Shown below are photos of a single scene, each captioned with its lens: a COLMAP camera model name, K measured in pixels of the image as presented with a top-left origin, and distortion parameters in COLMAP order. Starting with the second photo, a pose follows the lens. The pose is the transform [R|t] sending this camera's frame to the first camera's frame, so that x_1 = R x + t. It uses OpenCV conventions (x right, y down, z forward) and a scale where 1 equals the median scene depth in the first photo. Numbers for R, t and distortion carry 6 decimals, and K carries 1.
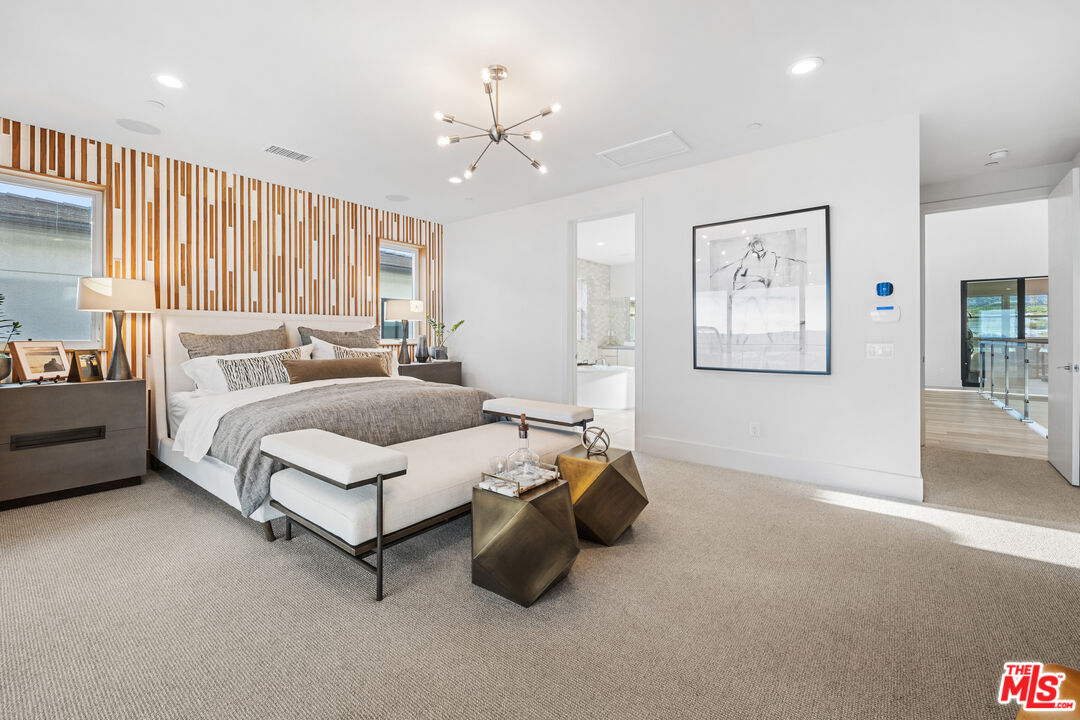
lens RADIAL K [[441.3, 0, 537.8], [0, 441.3, 337.3], [0, 0, 1]] dist [0.000900, 0.000090]
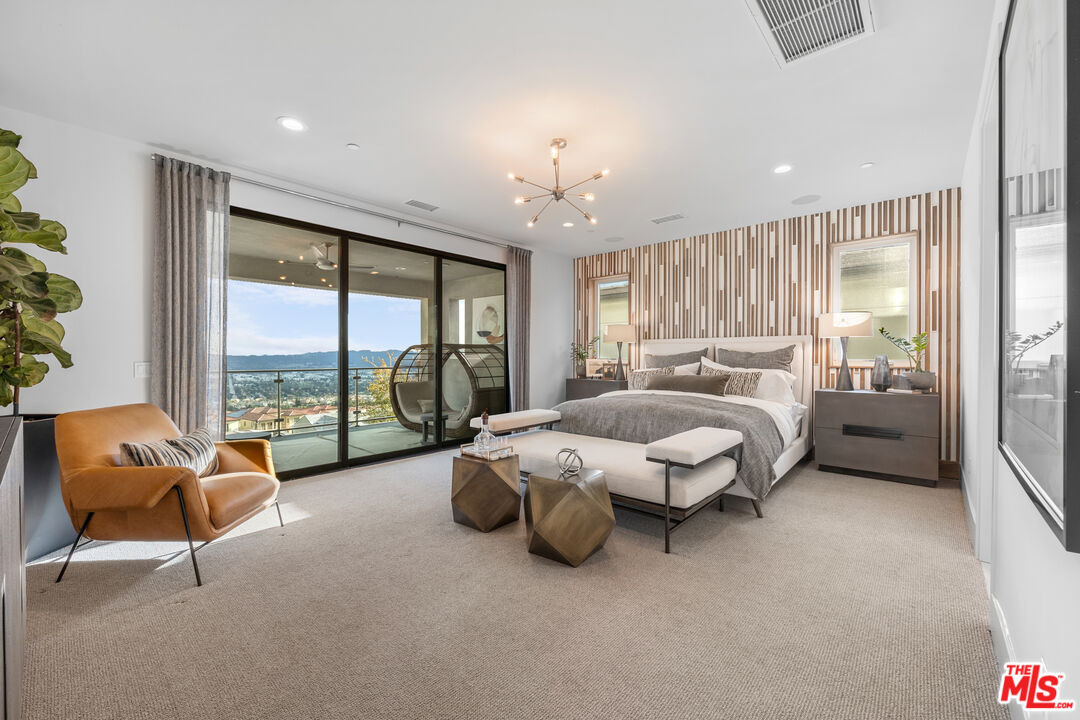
lens RADIAL K [[444.9, 0, 540.0], [0, 444.9, 360.0], [0, 0, 1]] dist [0.000753, 0.000177]
pose [[-0.050181, 0.005224, -0.998726, 0.652708], [-0.006604, 0.999963, 0.005563, 0.003122], [0.998718, 0.006874, -0.050144, 0.566681]]
